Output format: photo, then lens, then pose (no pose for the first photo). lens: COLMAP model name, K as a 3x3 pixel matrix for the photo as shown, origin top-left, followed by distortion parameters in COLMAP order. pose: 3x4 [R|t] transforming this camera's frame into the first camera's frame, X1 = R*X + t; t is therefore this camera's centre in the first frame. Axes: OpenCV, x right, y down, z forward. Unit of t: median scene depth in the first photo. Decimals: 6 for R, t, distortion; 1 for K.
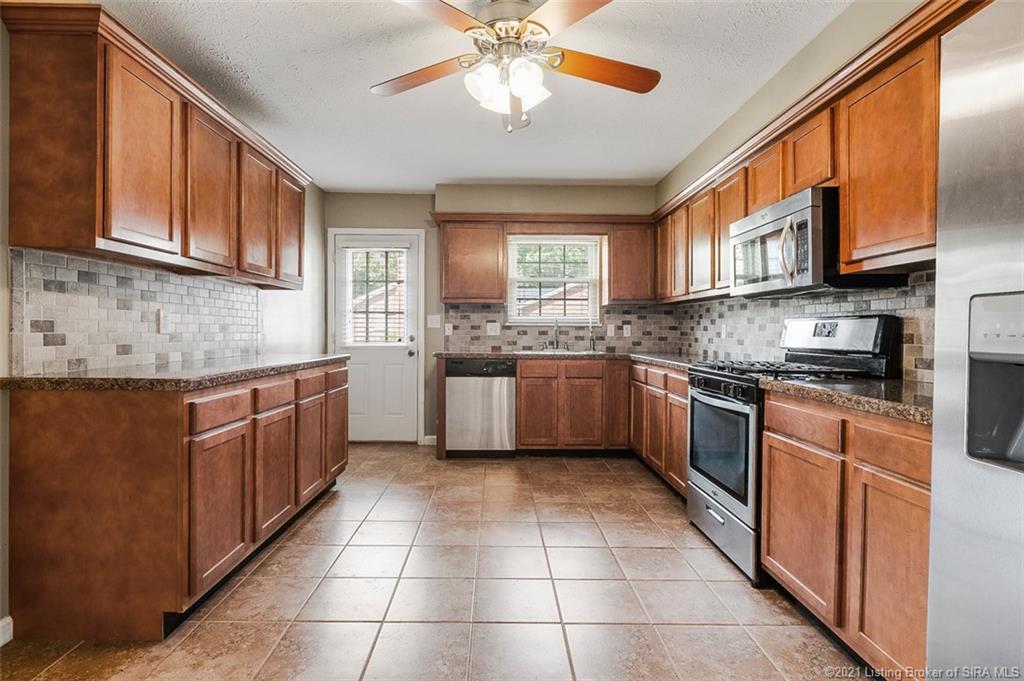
lens RADIAL K [[496.6, 0, 501.2], [0, 496.6, 335.8], [0, 0, 1]] dist [0.004177, -0.005271]
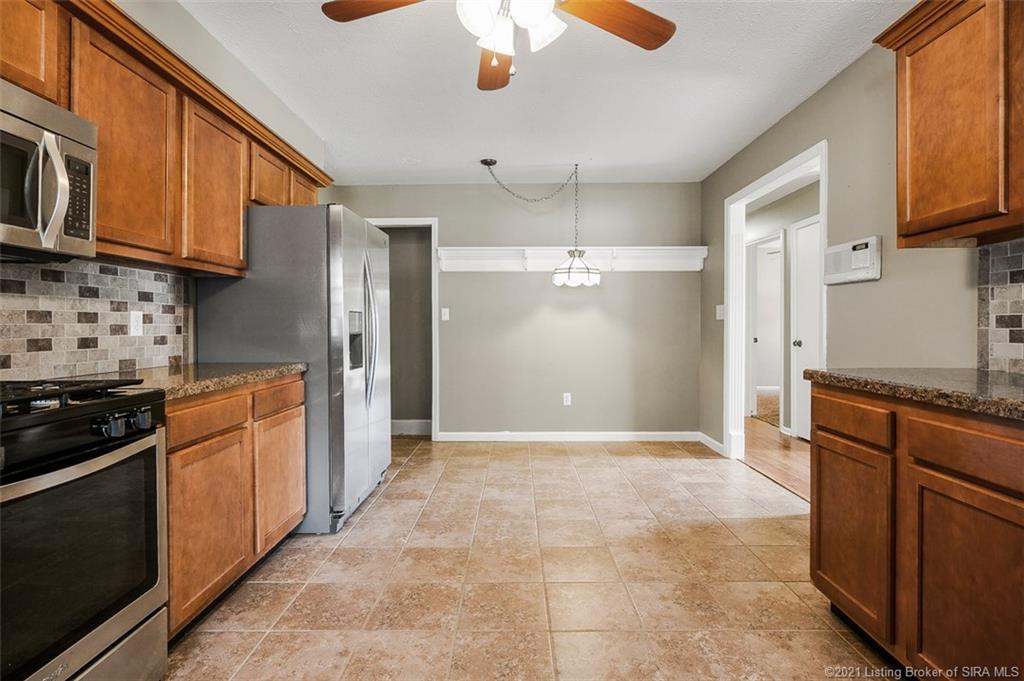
lens RADIAL K [[496.6, 0, 510.5], [0, 496.6, 331.3], [0, 0, 1]] dist [0.004177, -0.005271]
pose [[-0.999831, -0.004448, 0.017812, 0.003650], [-0.004074, 0.999772, 0.020970, -0.015863], [-0.017901, 0.020894, -0.999621, 1.854262]]
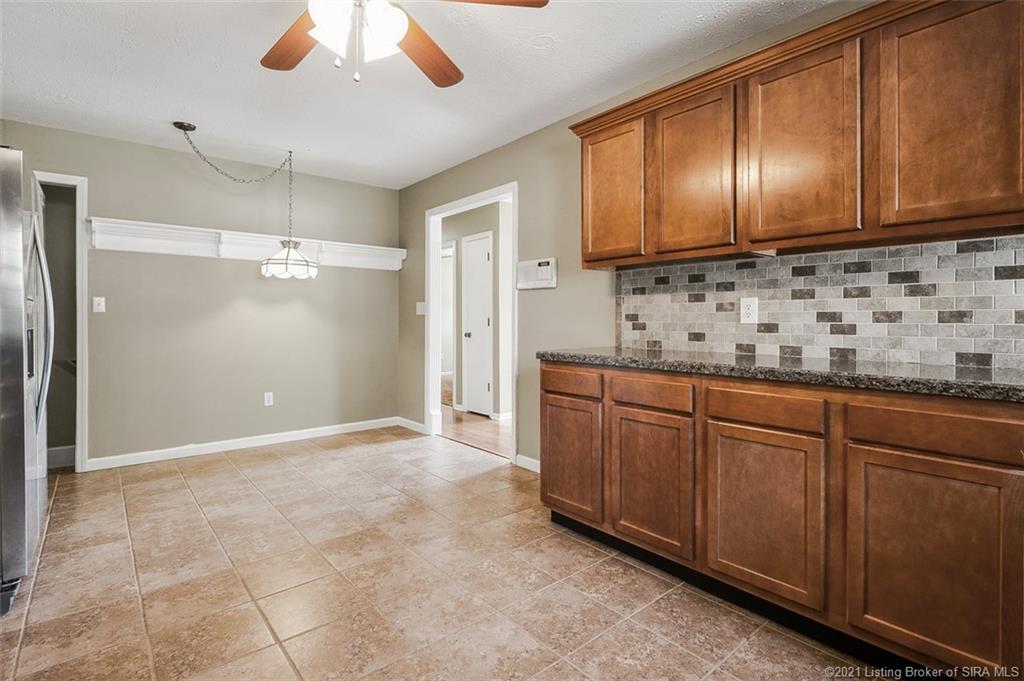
lens RADIAL K [[496.6, 0, 512.4], [0, 496.6, 323.3], [0, 0, 1]] dist [0.004177, -0.005271]
pose [[-0.769261, -0.003216, -0.638927, 0.354435], [-0.011315, 0.999899, 0.008590, -0.010364], [0.638835, 0.013838, -0.769220, 1.866254]]
